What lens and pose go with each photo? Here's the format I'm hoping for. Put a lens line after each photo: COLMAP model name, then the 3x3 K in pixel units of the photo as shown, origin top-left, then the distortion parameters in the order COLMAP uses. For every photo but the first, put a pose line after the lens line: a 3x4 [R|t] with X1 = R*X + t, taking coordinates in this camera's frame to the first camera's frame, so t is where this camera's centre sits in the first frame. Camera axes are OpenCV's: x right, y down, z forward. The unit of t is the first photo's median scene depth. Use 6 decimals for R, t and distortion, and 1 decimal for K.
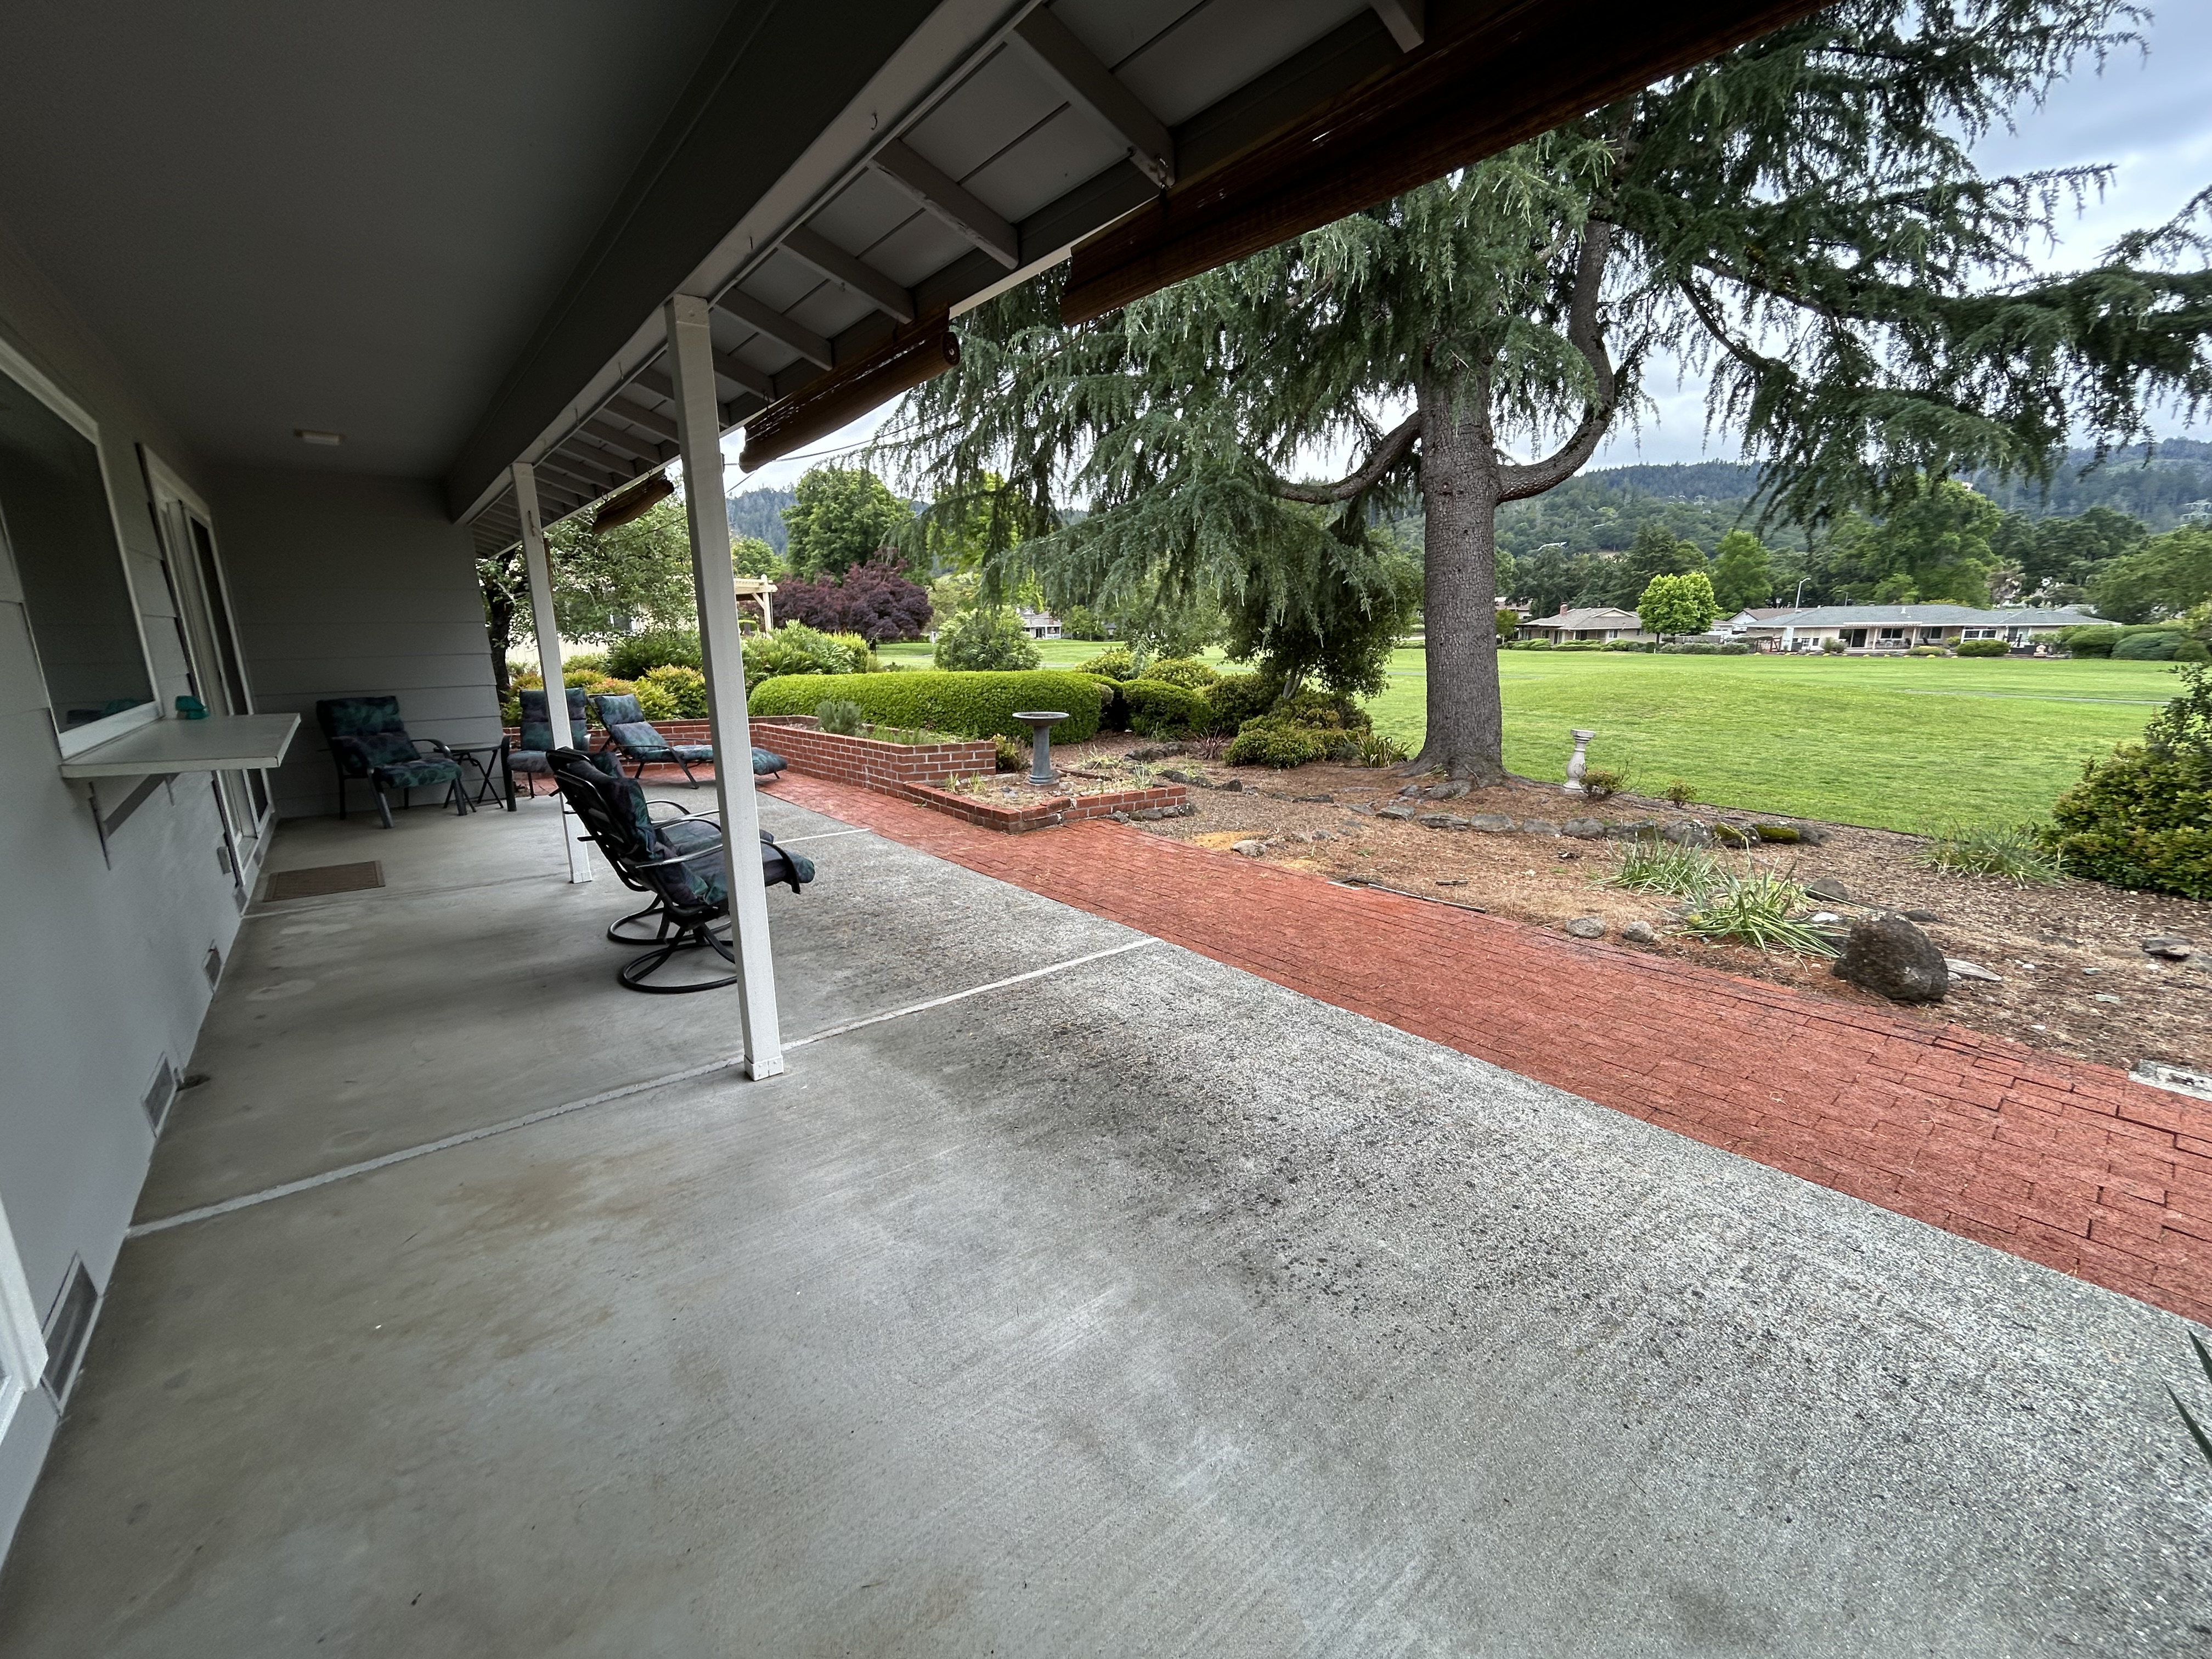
lens RADIAL K [[902.7, 0, 1102.3], [0, 902.7, 828.0], [0, 0, 1]] dist [-0.001848, -0.000250]
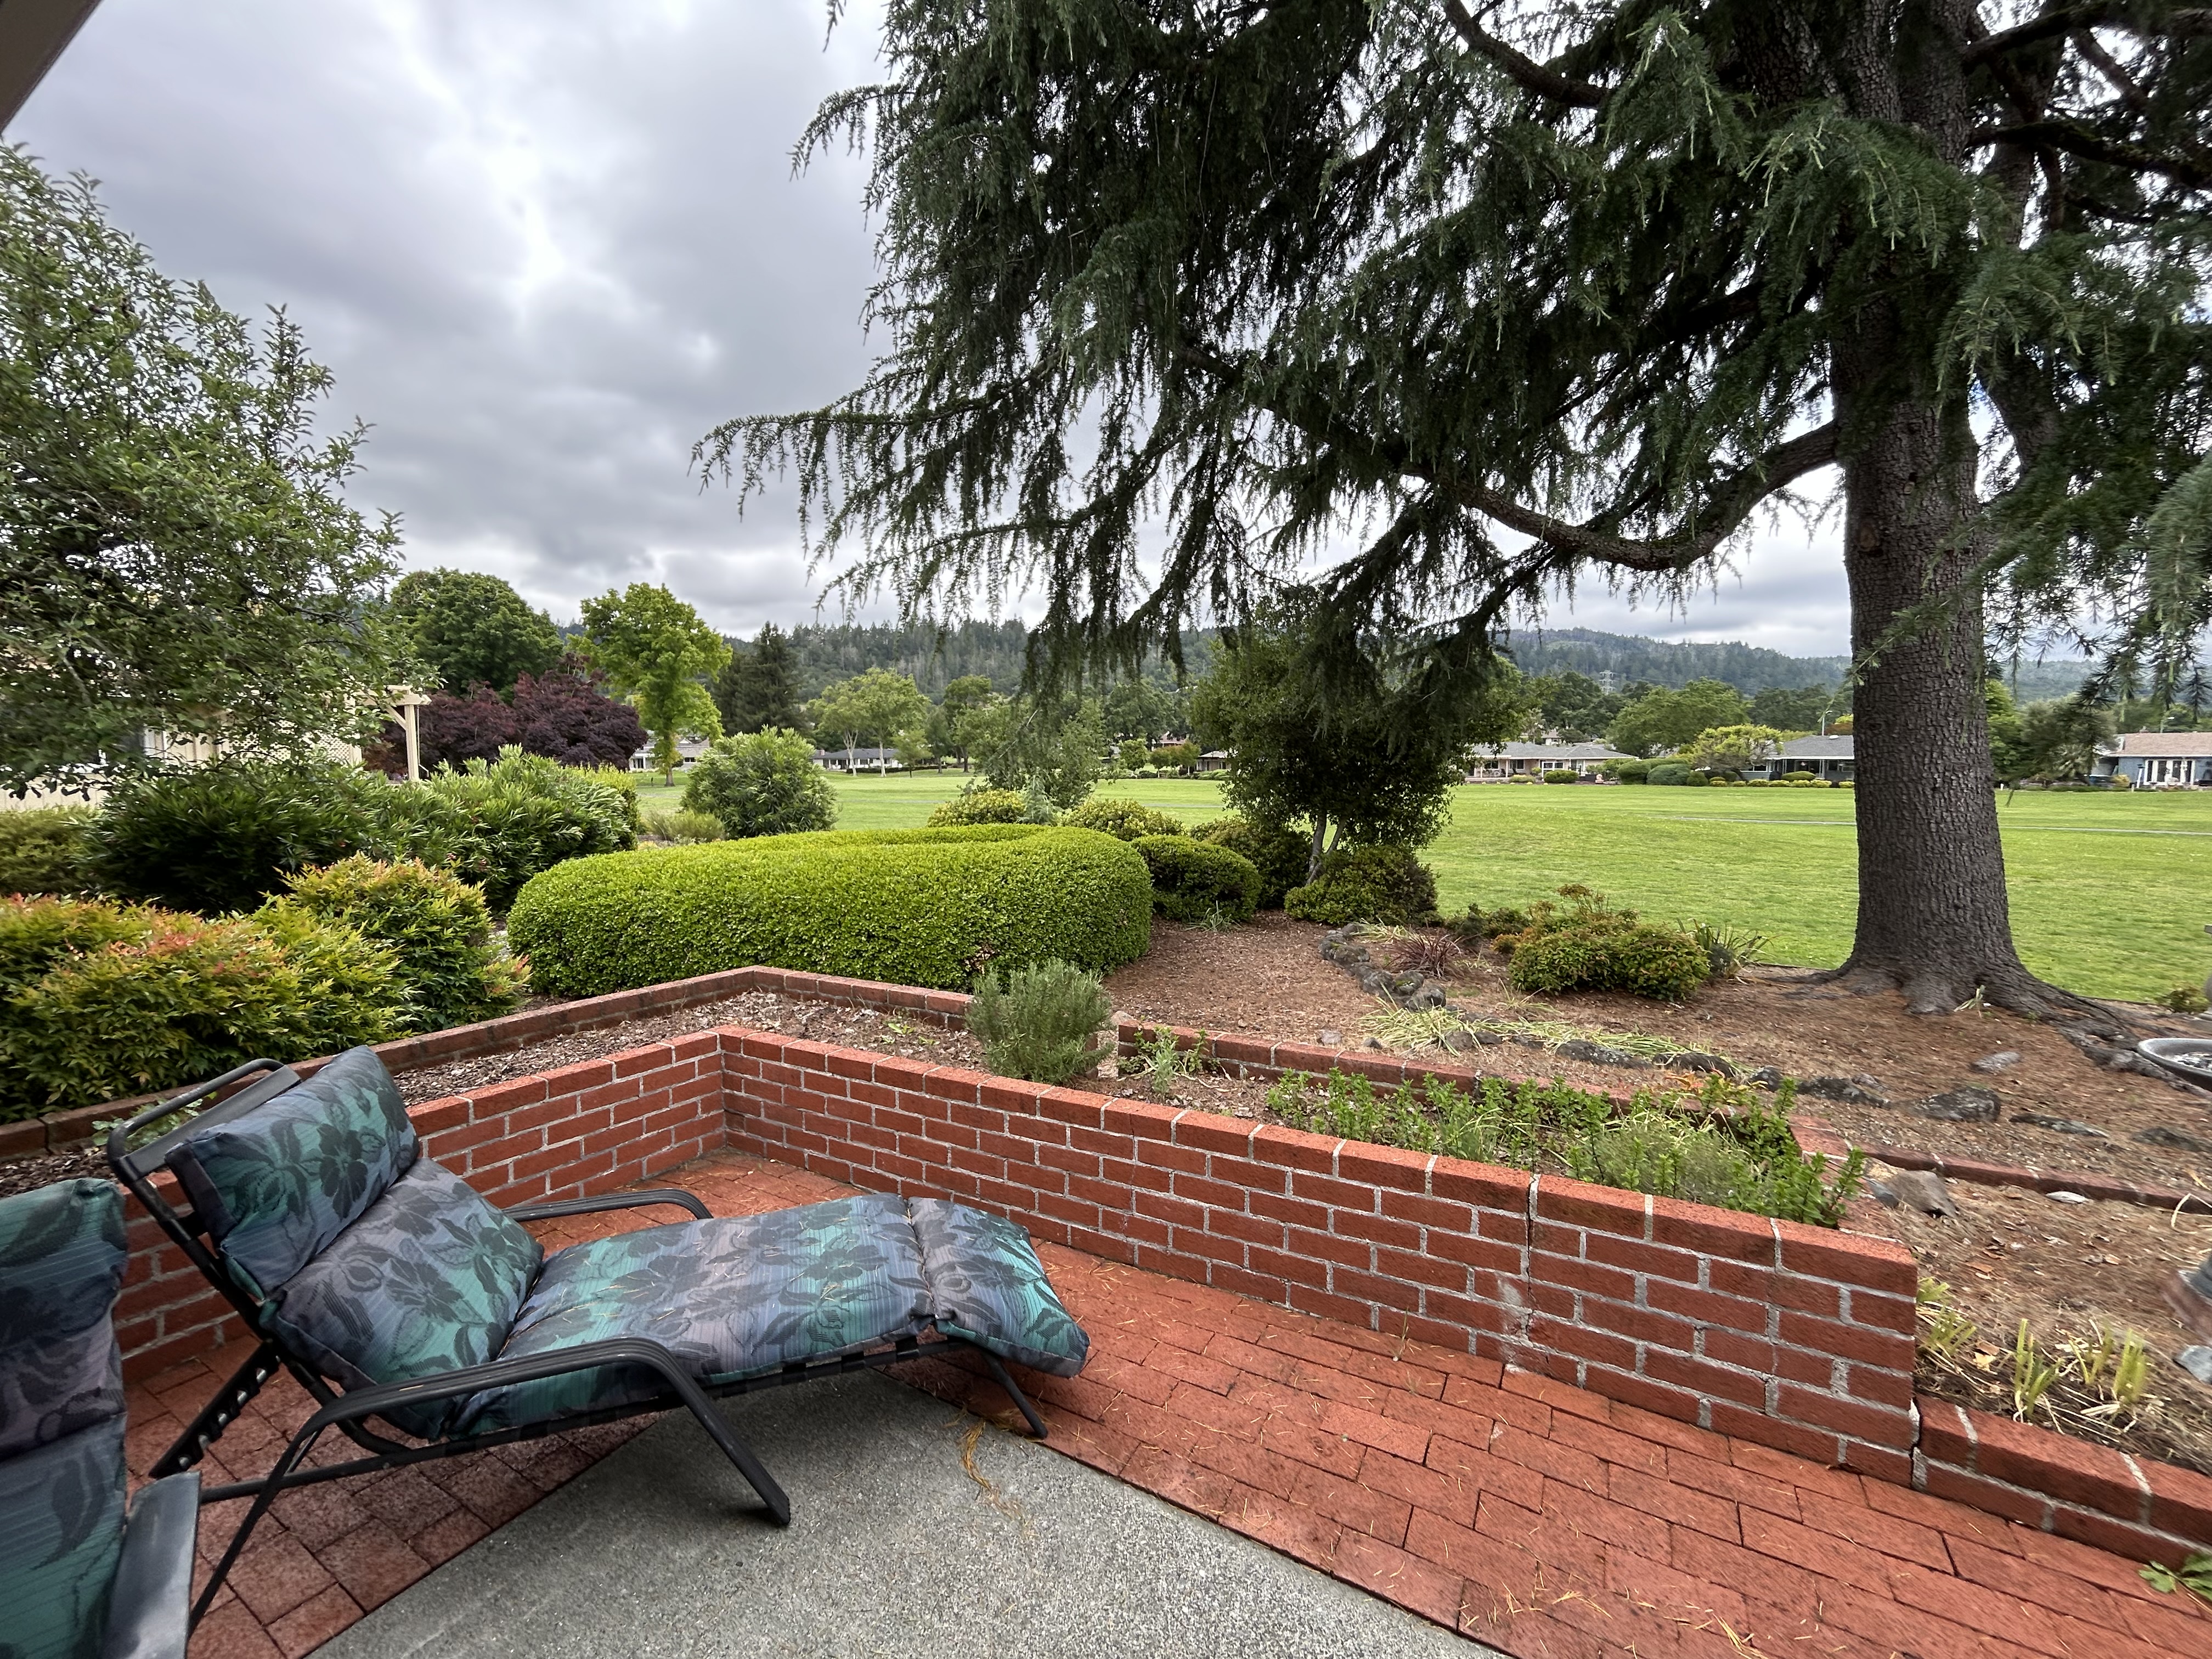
lens RADIAL K [[902.7, 0, 1099.4], [0, 902.7, 822.3], [0, 0, 1]] dist [-0.001848, -0.000250]
pose [[0.935654, -0.021756, 0.352247, -0.185317], [0.073453, 0.988246, -0.134071, -0.069426], [-0.345189, 0.151317, 0.926254, 0.312322]]
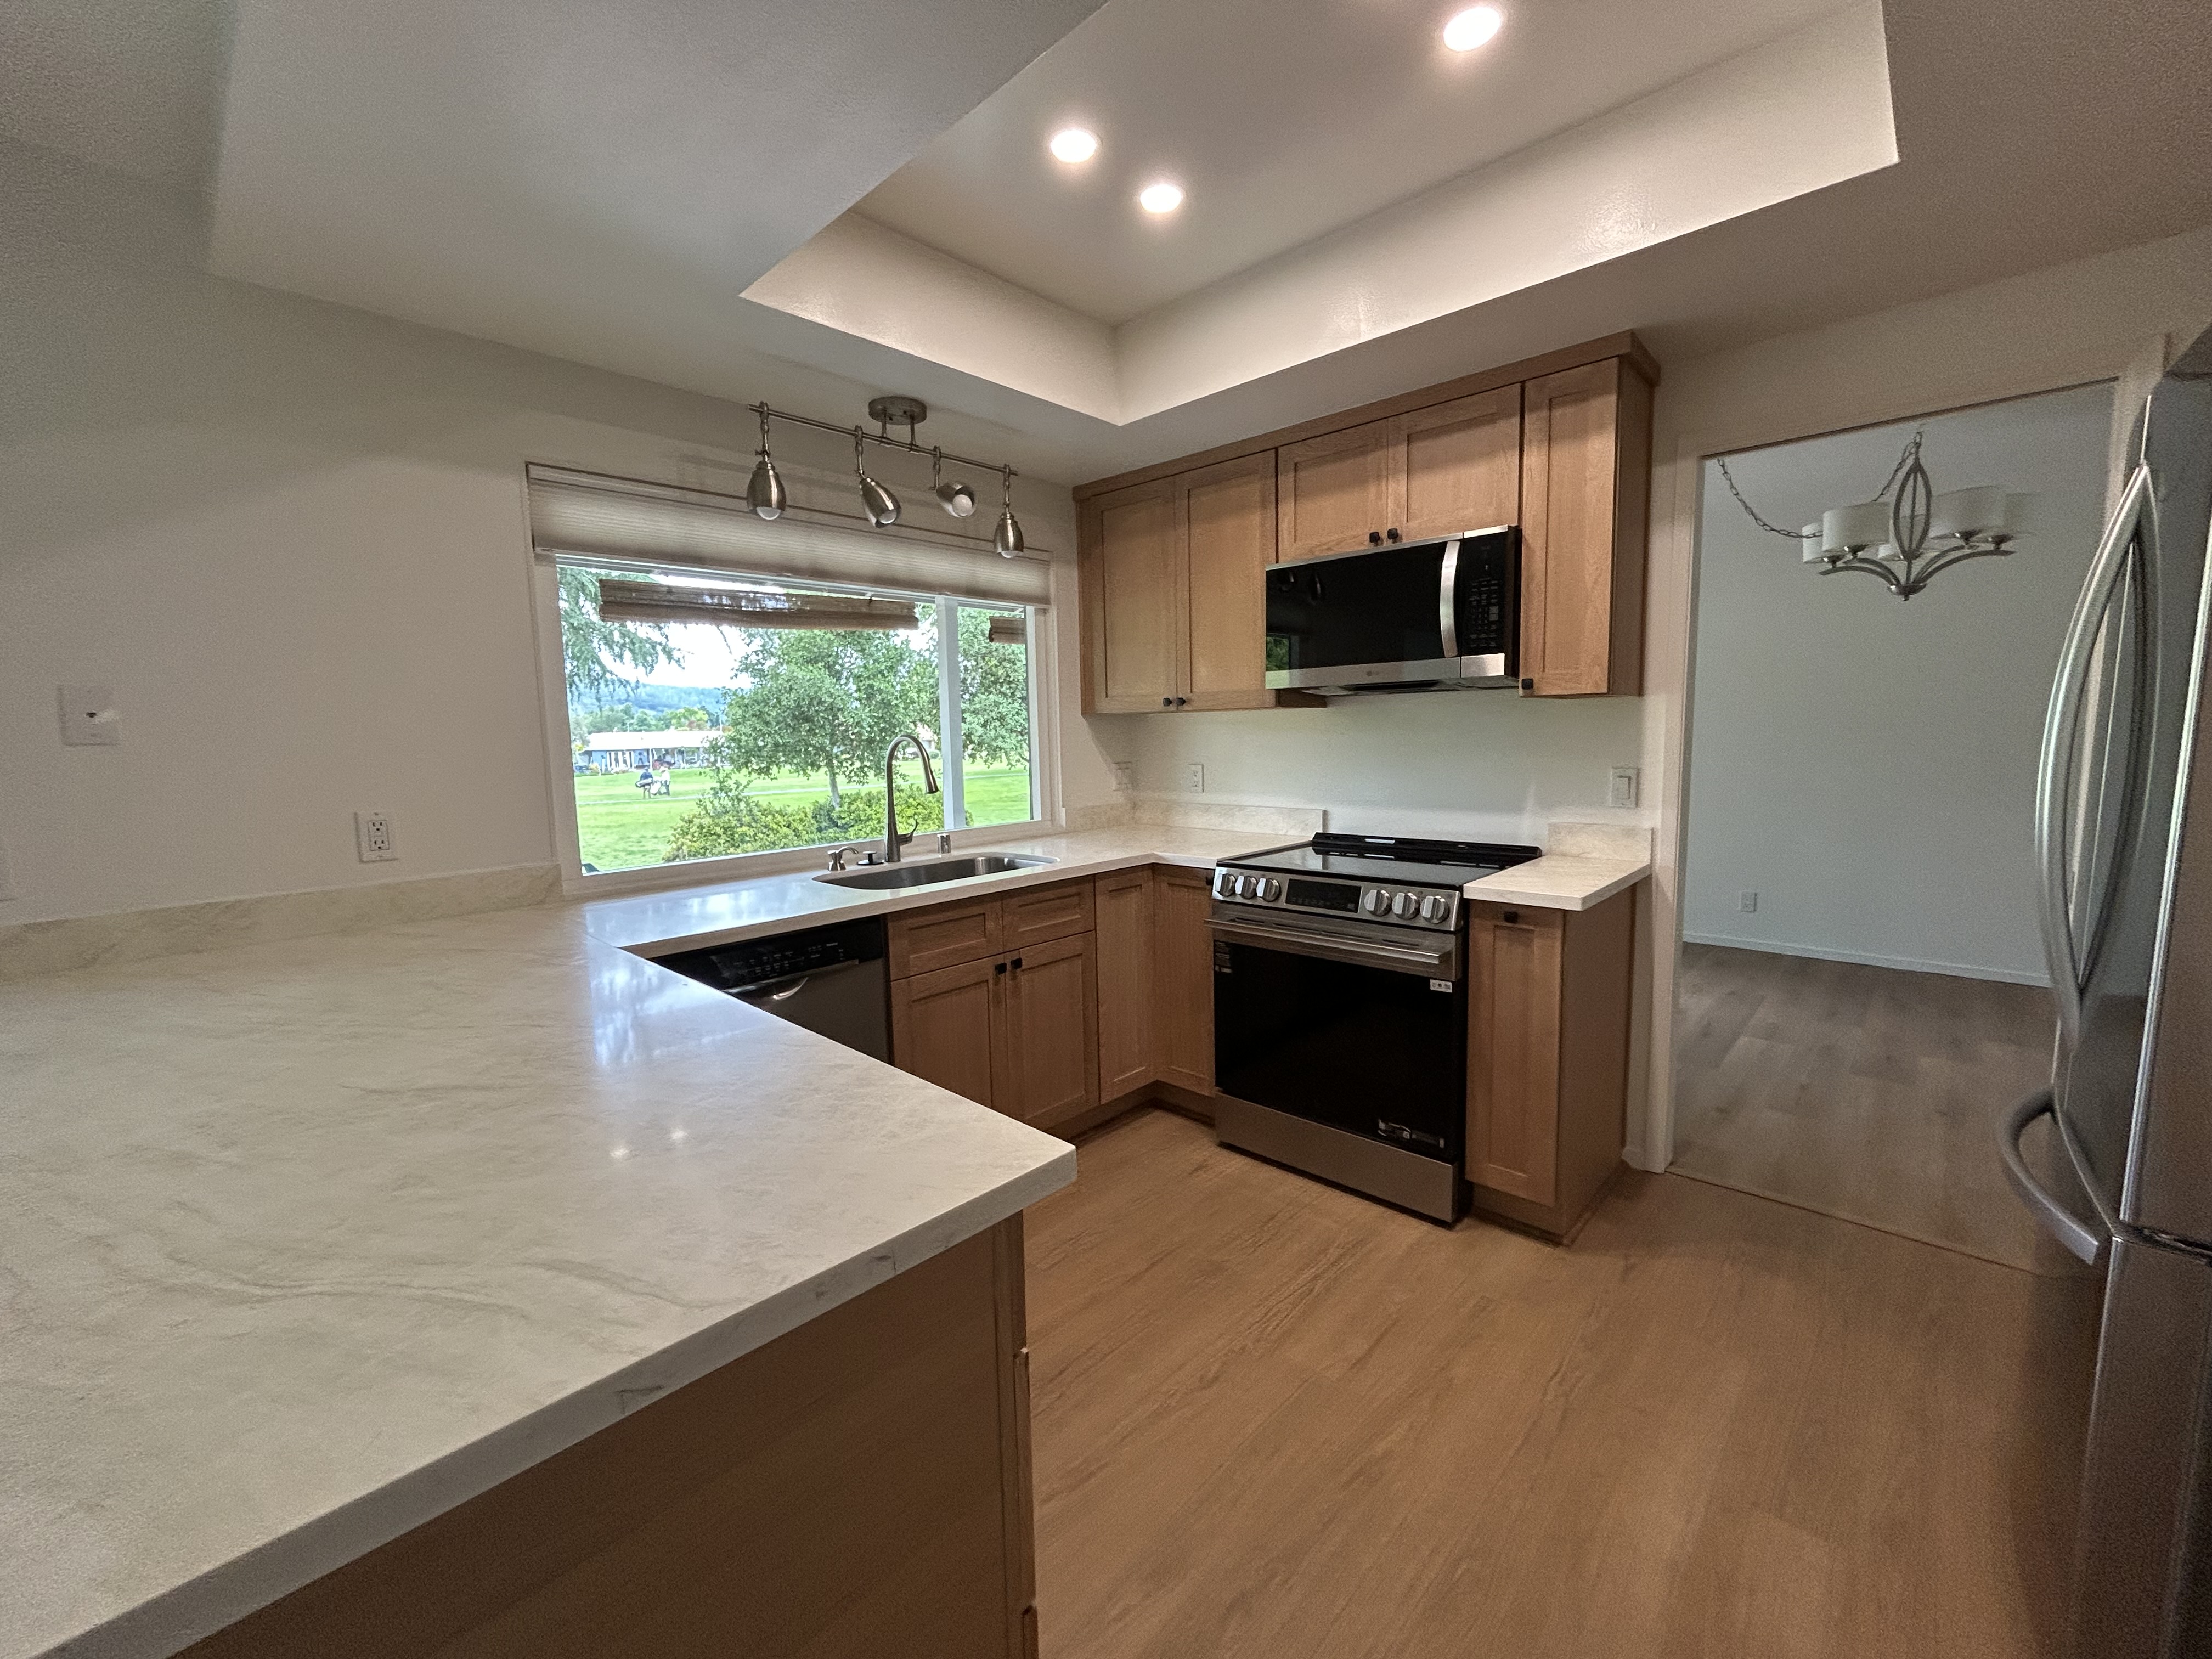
lens RADIAL K [[902.7, 0, 1104.1], [0, 902.7, 822.6], [0, 0, 1]] dist [-0.001848, -0.000250]
pose [[-0.124937, -0.086677, 0.988371, -0.312182], [0.240897, 0.963718, 0.114966, -0.028440], [-0.962476, 0.252459, -0.099524, 0.118481]]
